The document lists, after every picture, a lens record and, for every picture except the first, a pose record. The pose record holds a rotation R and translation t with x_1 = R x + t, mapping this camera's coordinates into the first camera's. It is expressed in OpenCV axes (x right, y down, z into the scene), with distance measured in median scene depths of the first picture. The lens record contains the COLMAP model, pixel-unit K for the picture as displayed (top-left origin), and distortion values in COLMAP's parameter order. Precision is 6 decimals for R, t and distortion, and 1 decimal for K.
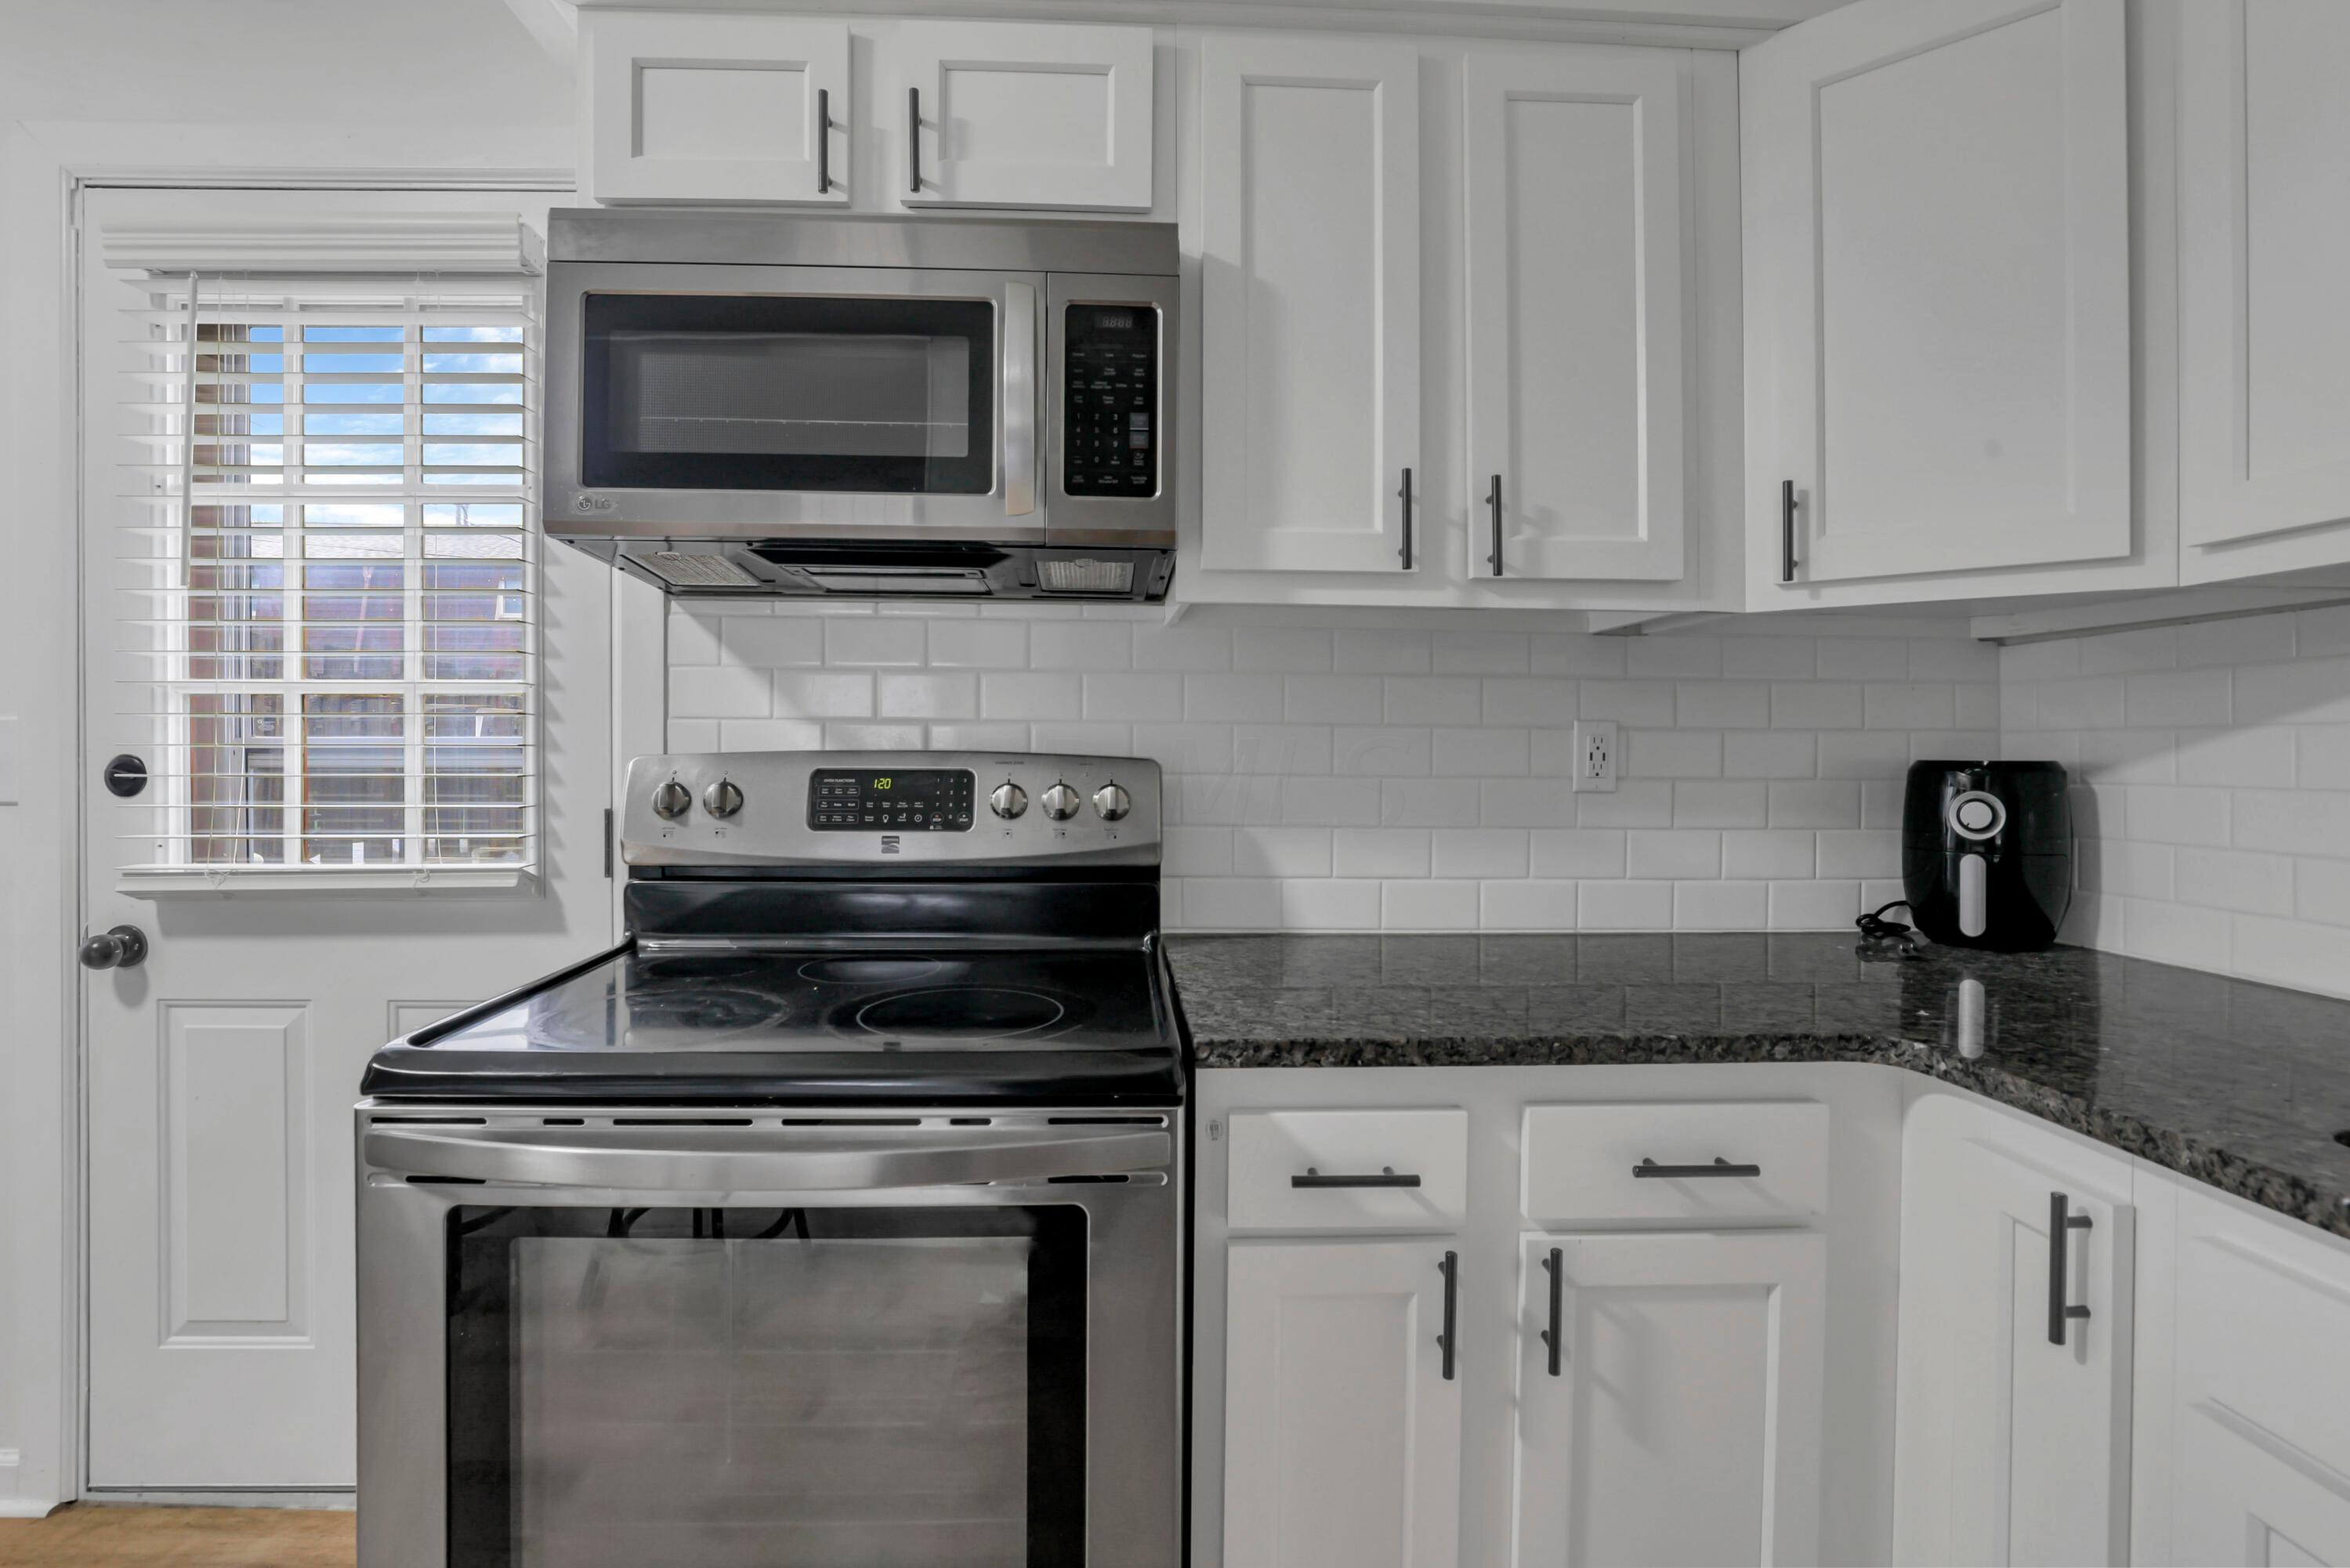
lens RADIAL K [[1119.9, 0, 1148.1], [0, 1119.9, 754.0], [0, 0, 1]] dist [-0.035376, 0.003031]
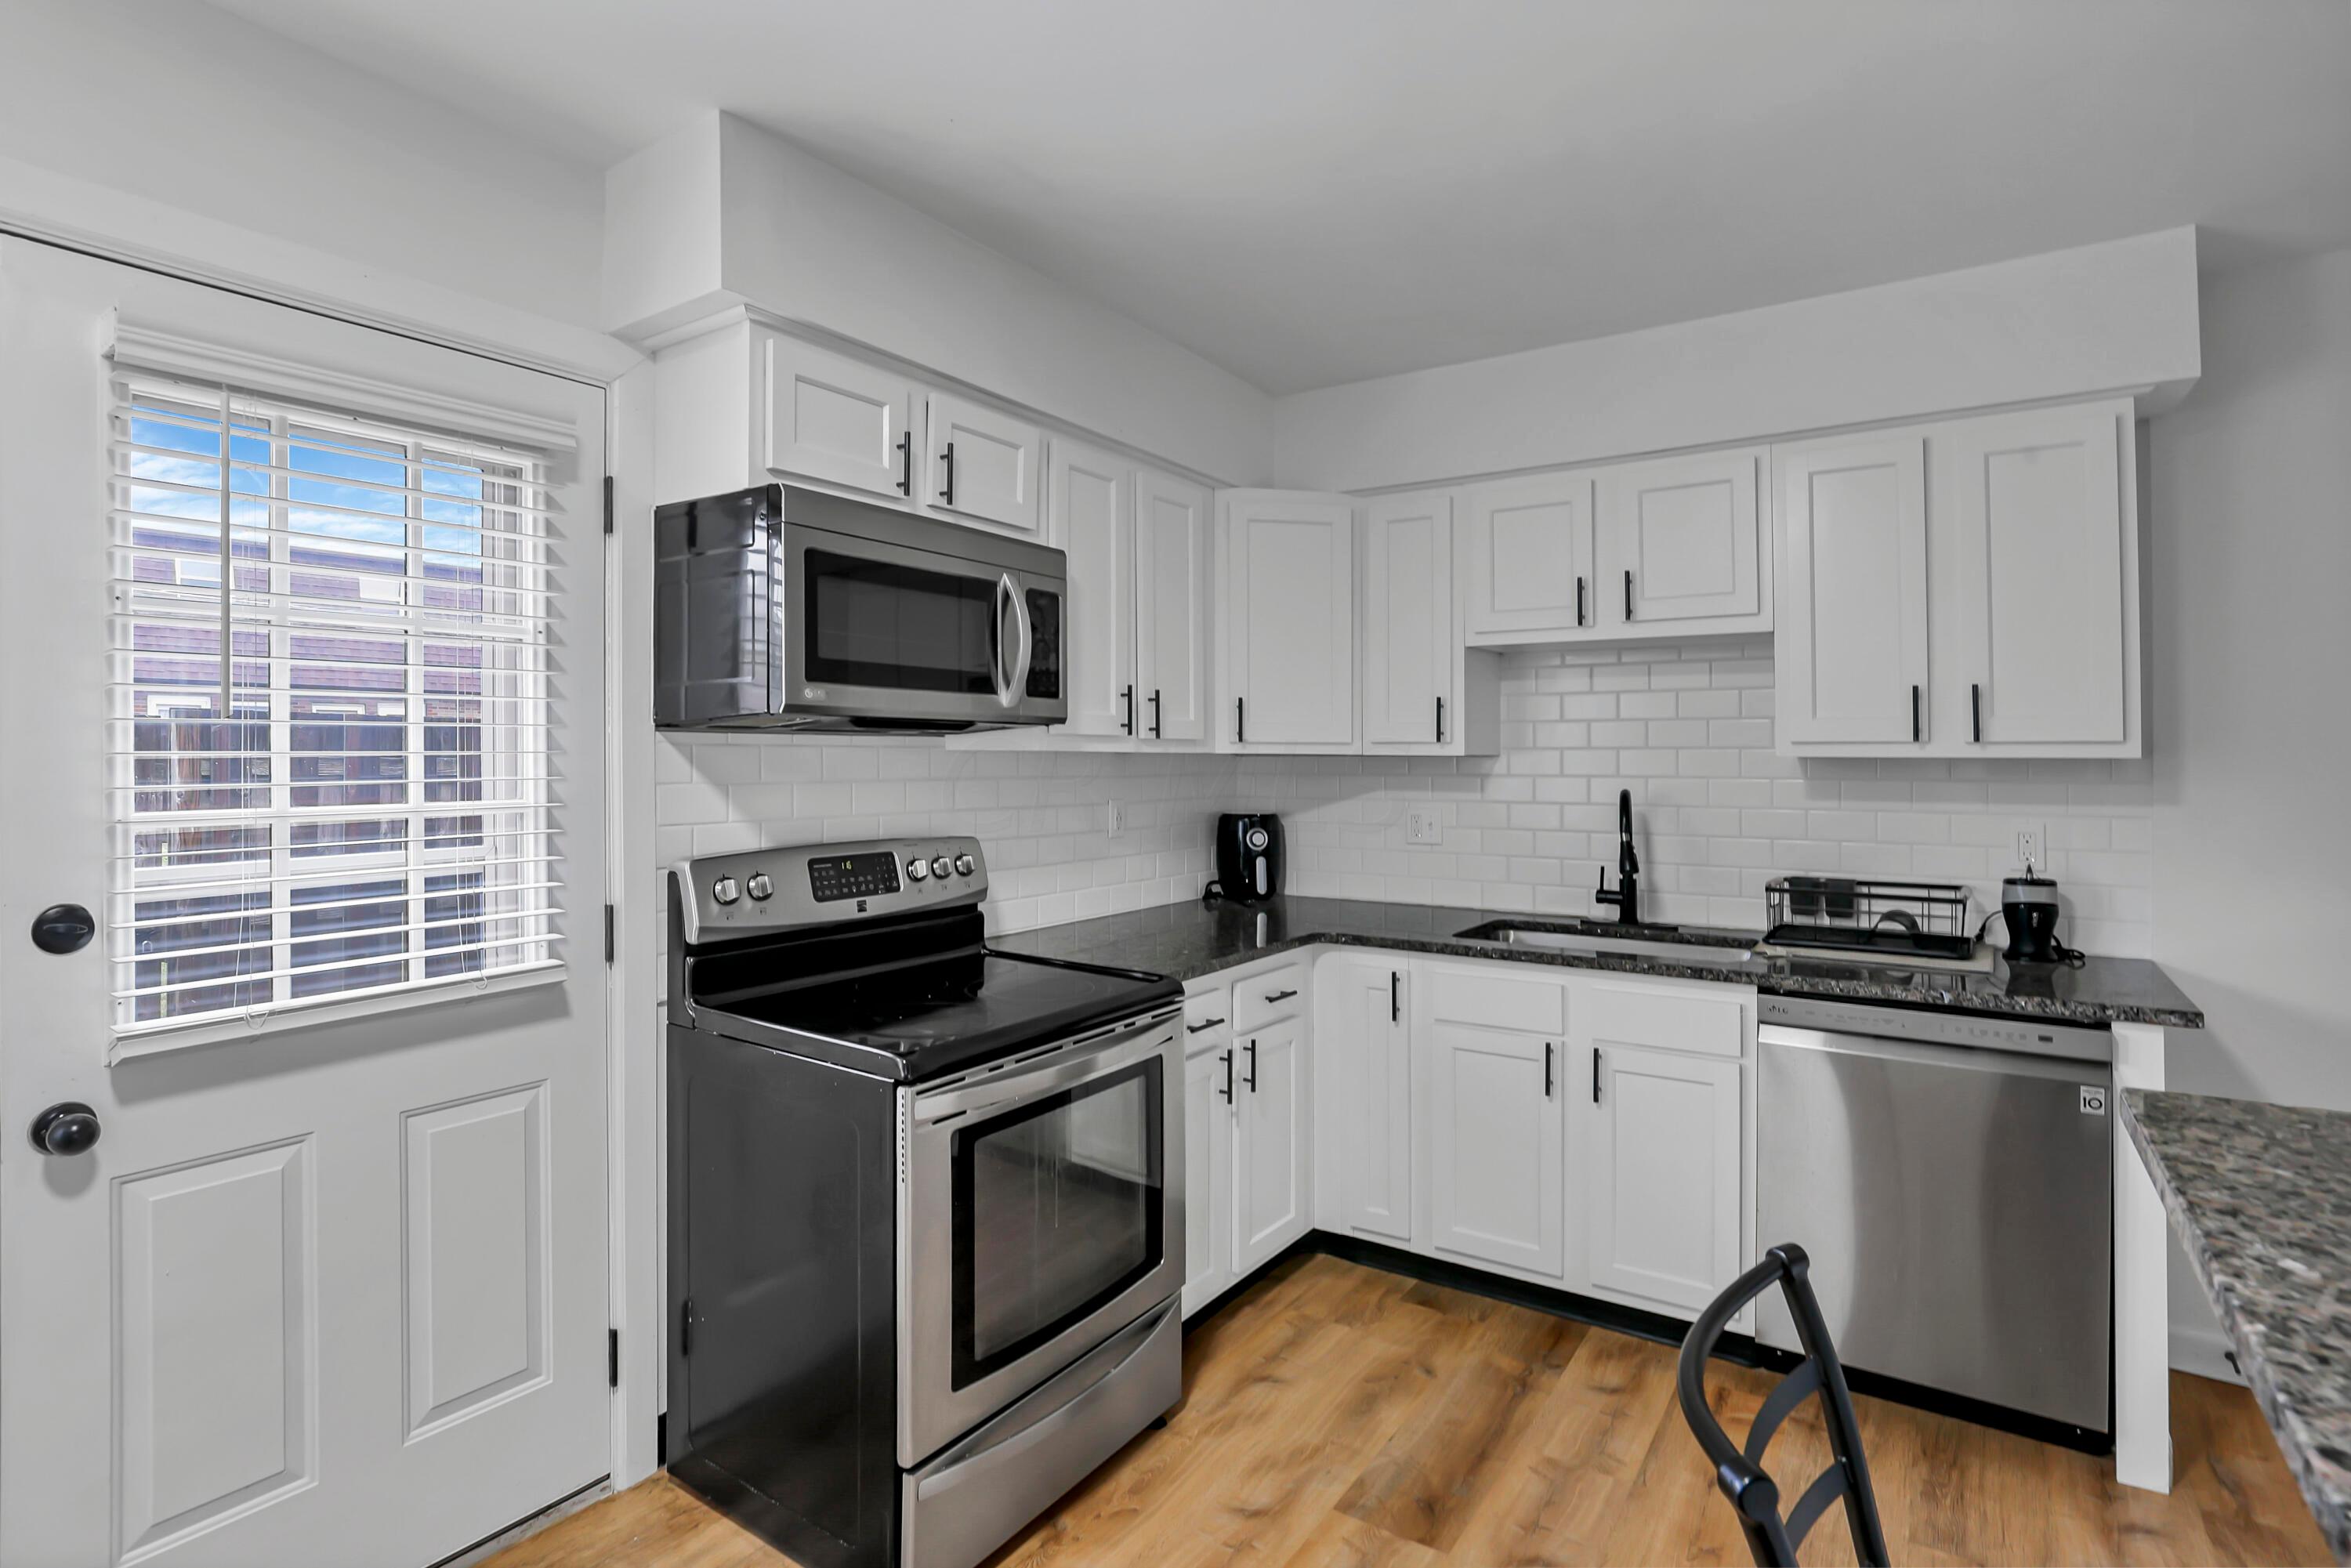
lens RADIAL K [[1120.3, 0, 1148.0], [0, 1120.3, 748.7], [0, 0, 1]] dist [-0.035376, 0.003031]
pose [[0.615839, -0.002150, 0.787869, -1.181584], [0.008129, 0.999960, -0.003625, -0.121801], [-0.787830, 0.008637, 0.615832, -0.218747]]
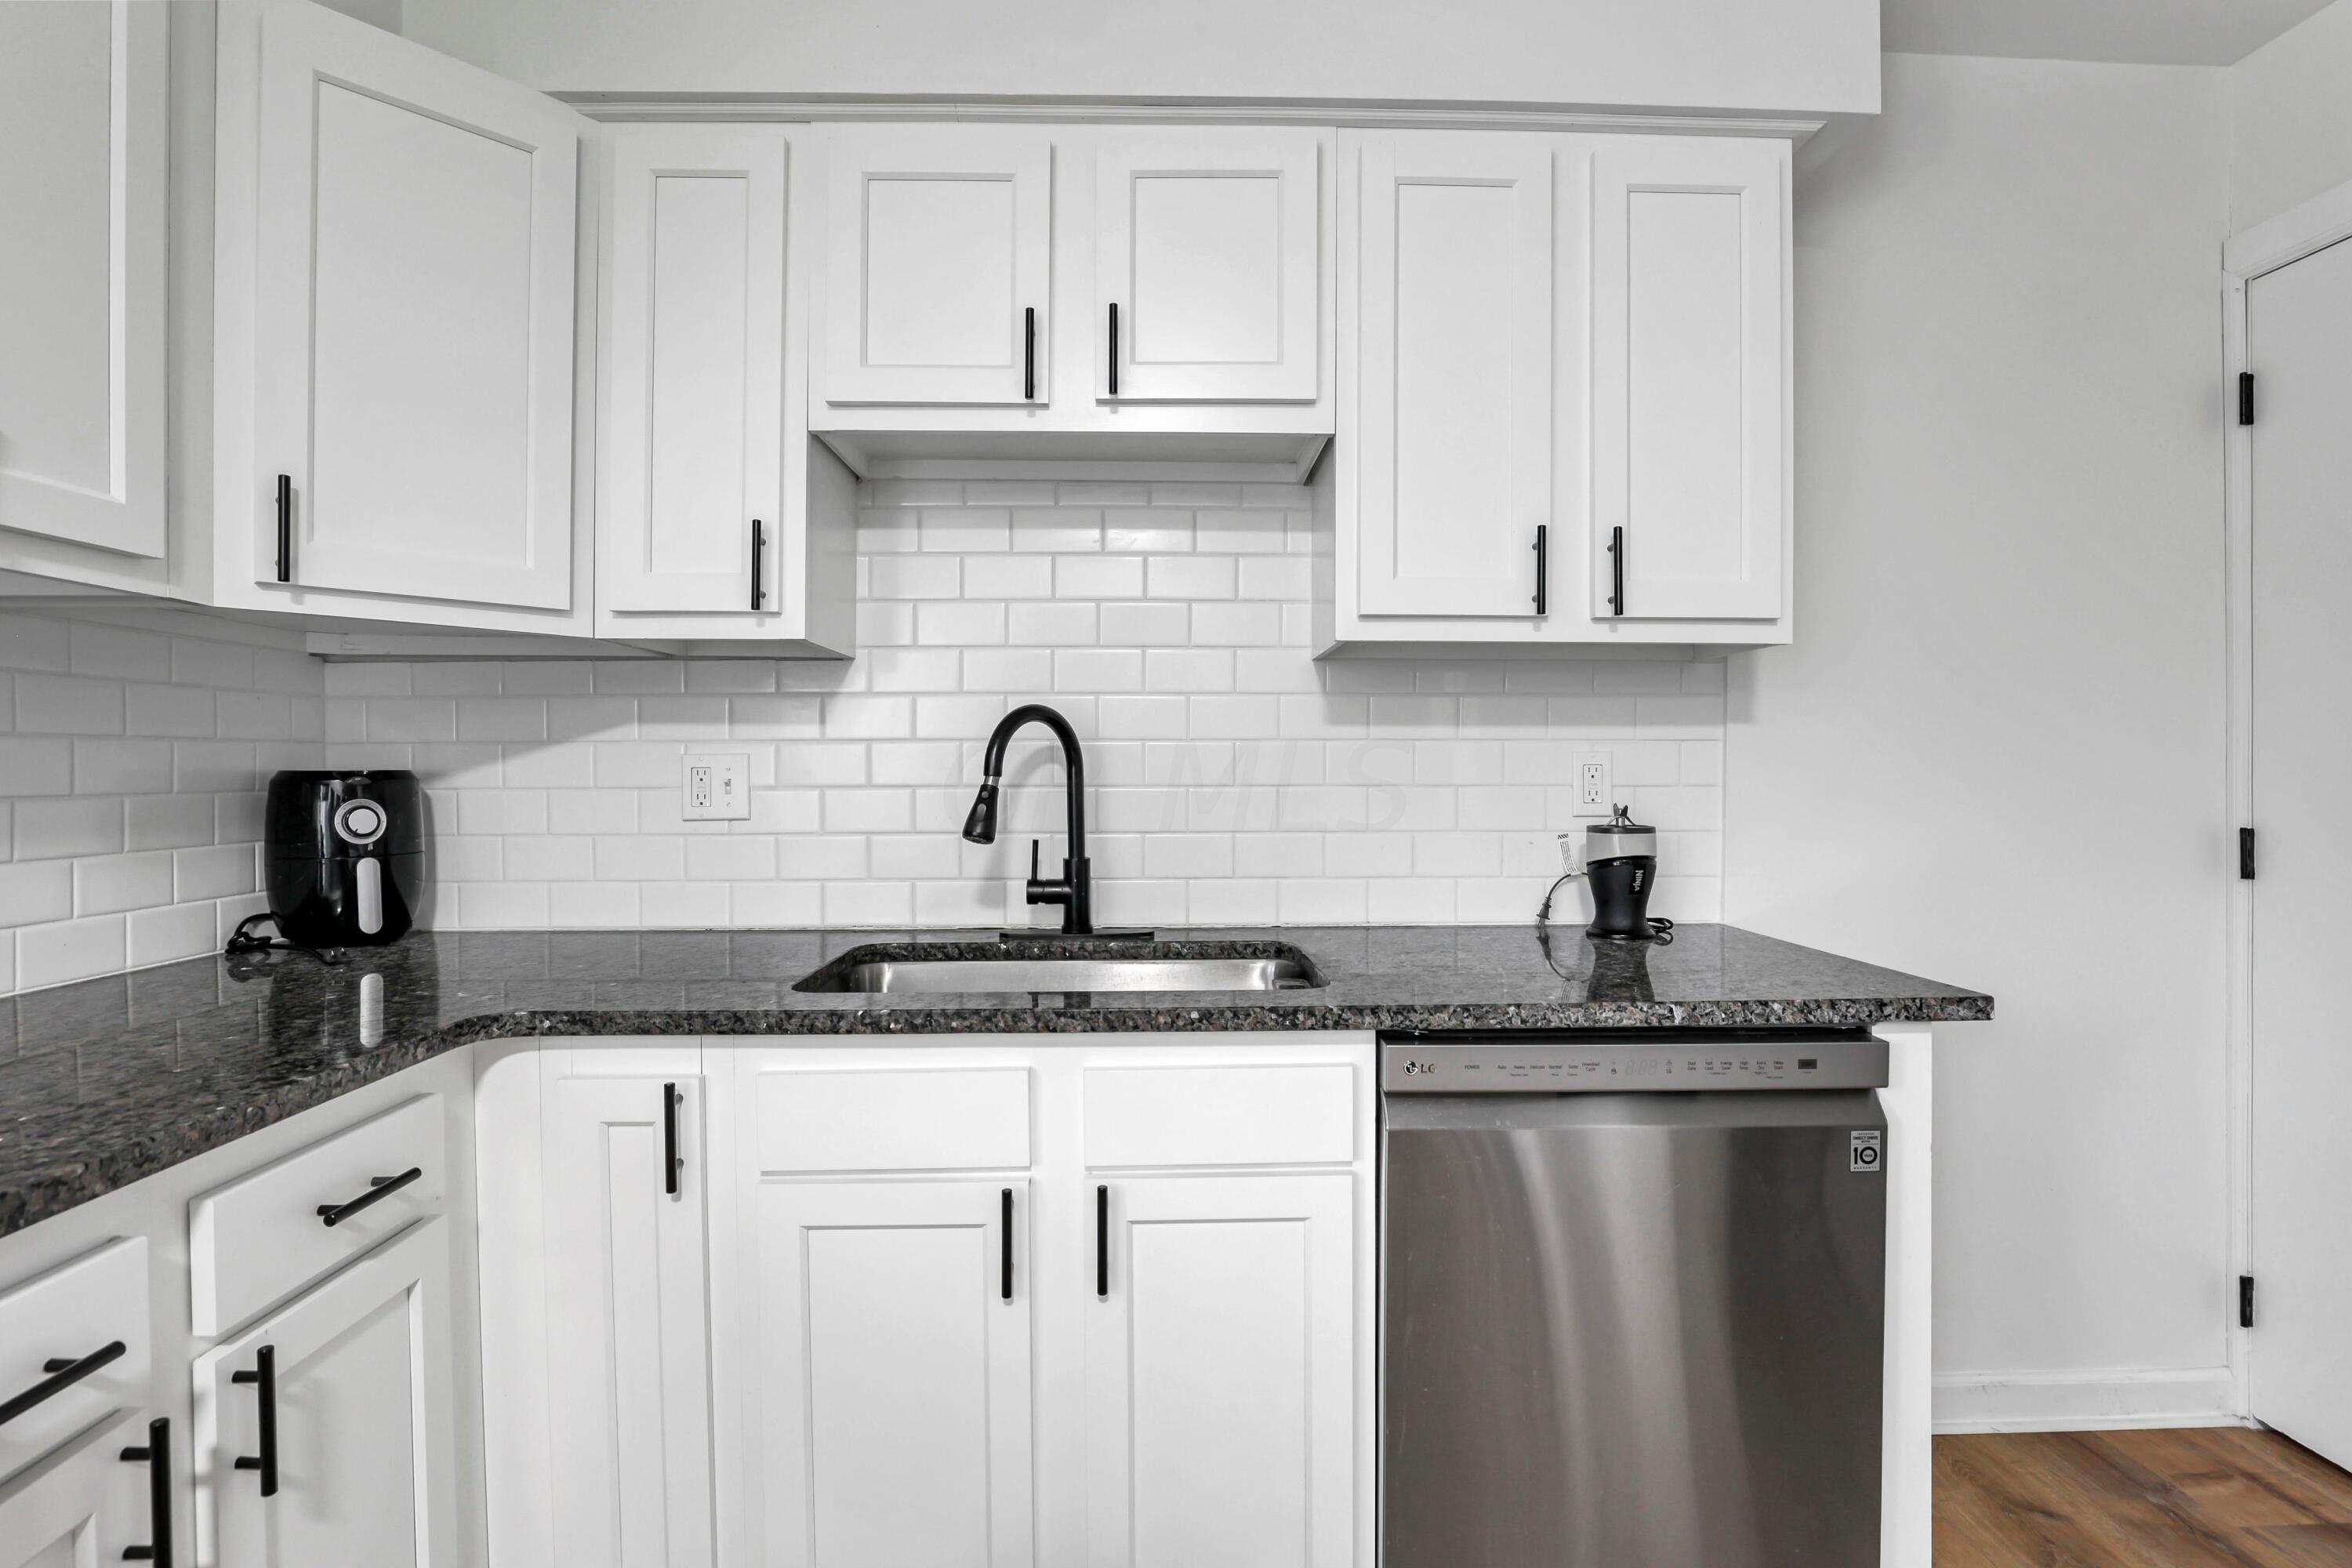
lens RADIAL K [[1120.8, 0, 1156.1], [0, 1120.8, 773.8], [0, 0, 1]] dist [-0.035376, 0.003031]
pose [[0.011778, -0.011302, 0.999867, -0.317578], [0.005309, 0.999923, 0.011240, 0.001692], [-0.999917, 0.005176, 0.011837, 0.217466]]
